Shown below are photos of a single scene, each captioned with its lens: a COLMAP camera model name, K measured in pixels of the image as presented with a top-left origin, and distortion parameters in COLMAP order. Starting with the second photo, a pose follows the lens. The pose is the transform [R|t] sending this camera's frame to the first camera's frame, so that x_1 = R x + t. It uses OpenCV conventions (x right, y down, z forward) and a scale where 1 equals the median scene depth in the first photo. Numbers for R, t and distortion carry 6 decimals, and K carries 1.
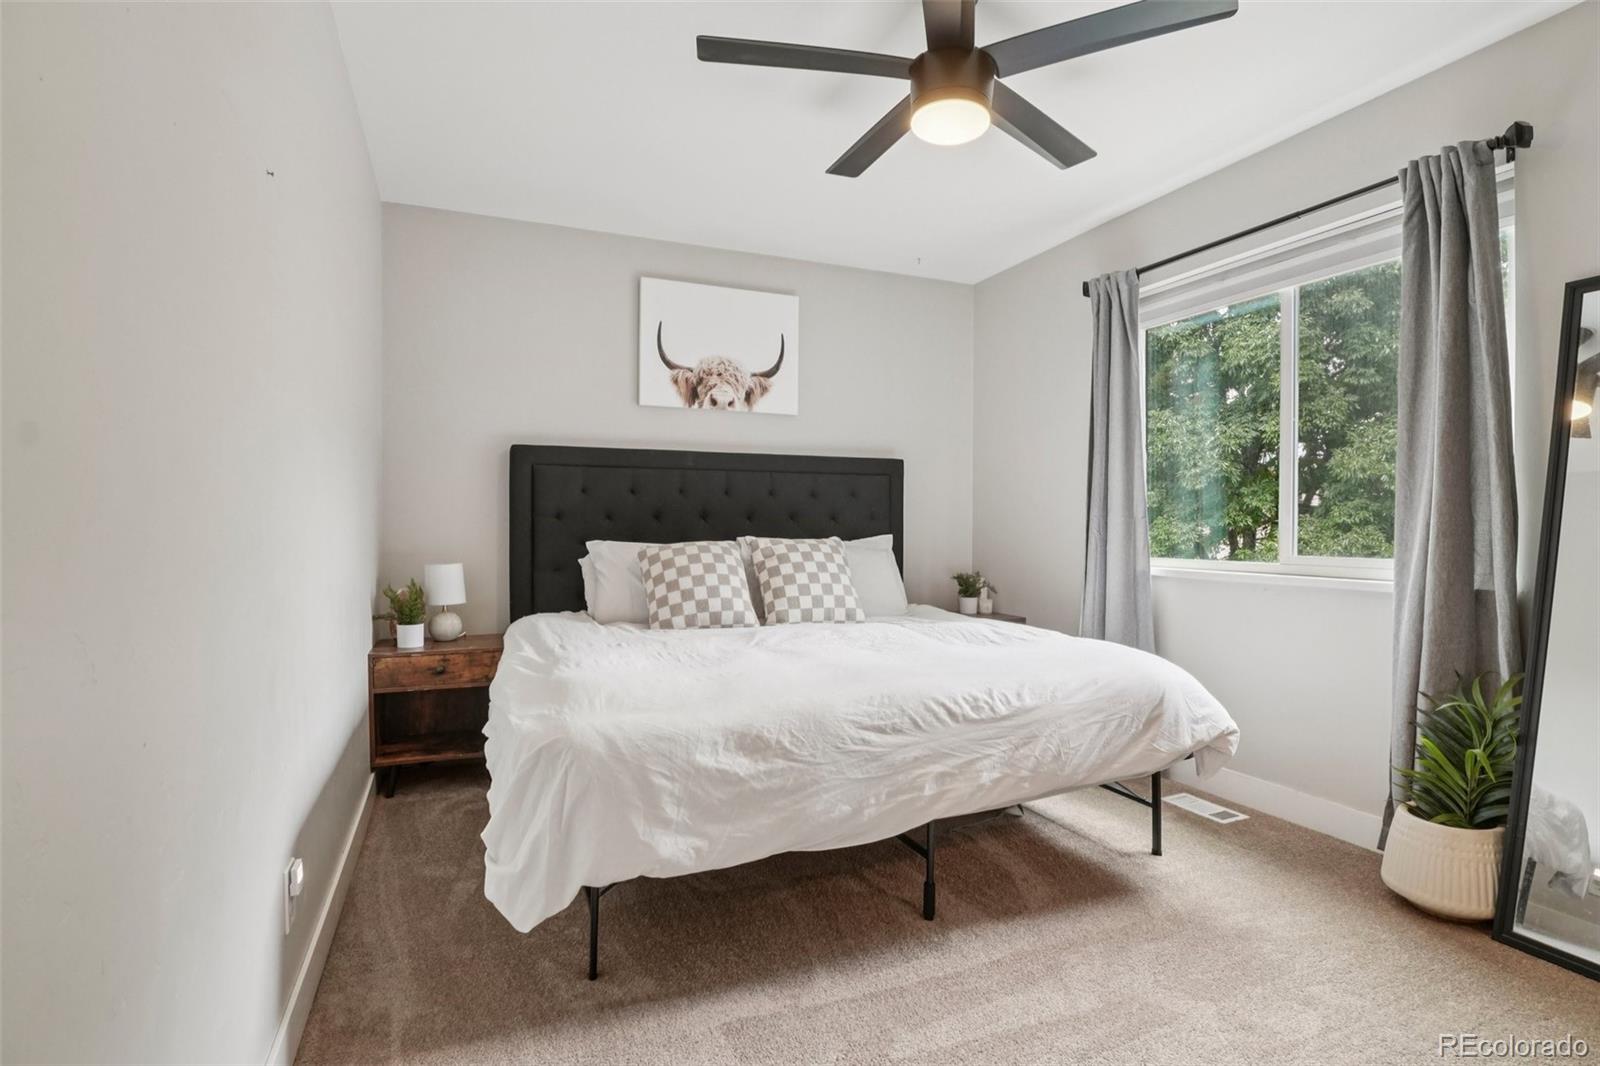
lens RADIAL K [[765.5, 0, 800.0], [0, 765.5, 533.0], [0, 0, 1]] dist [0.003226, 0.000230]
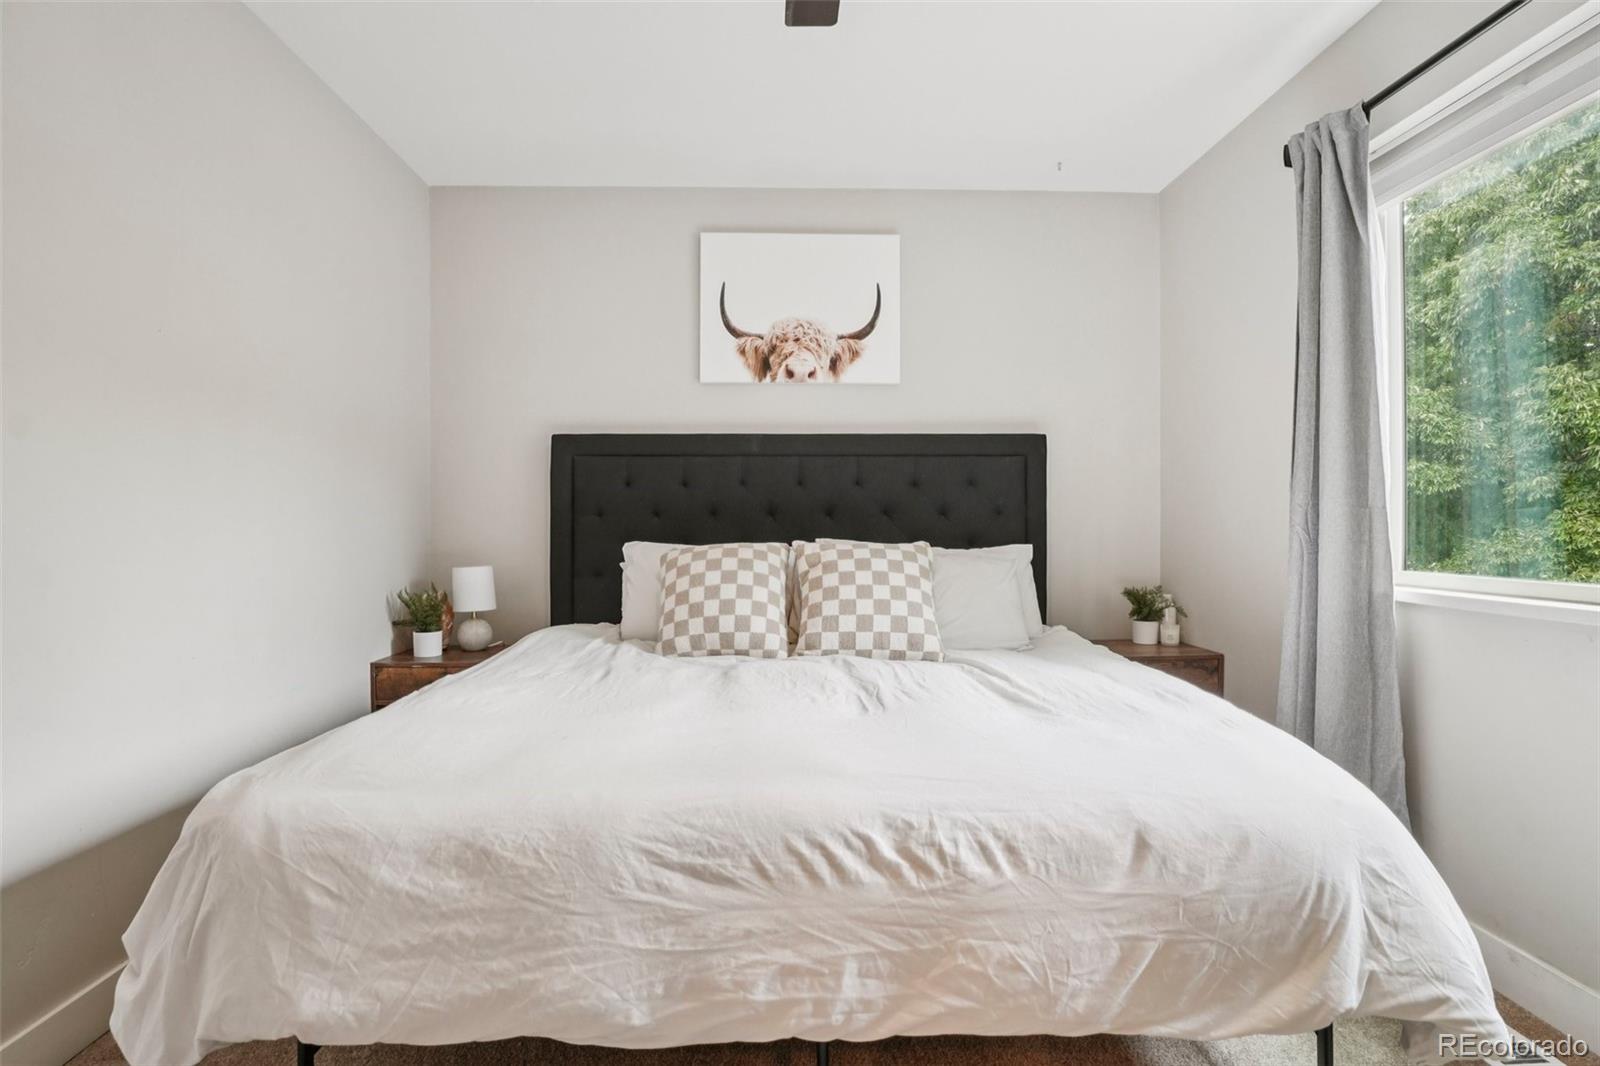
lens RADIAL K [[779.6, 0, 804.9], [0, 779.6, 520.6], [0, 0, 1]] dist [-0.008265, 0.000269]
pose [[0.938507, -0.007136, -0.345187, 0.197648], [0.001547, 0.999863, -0.016465, 0.001124], [0.345257, 0.014919, 0.938389, 0.227811]]
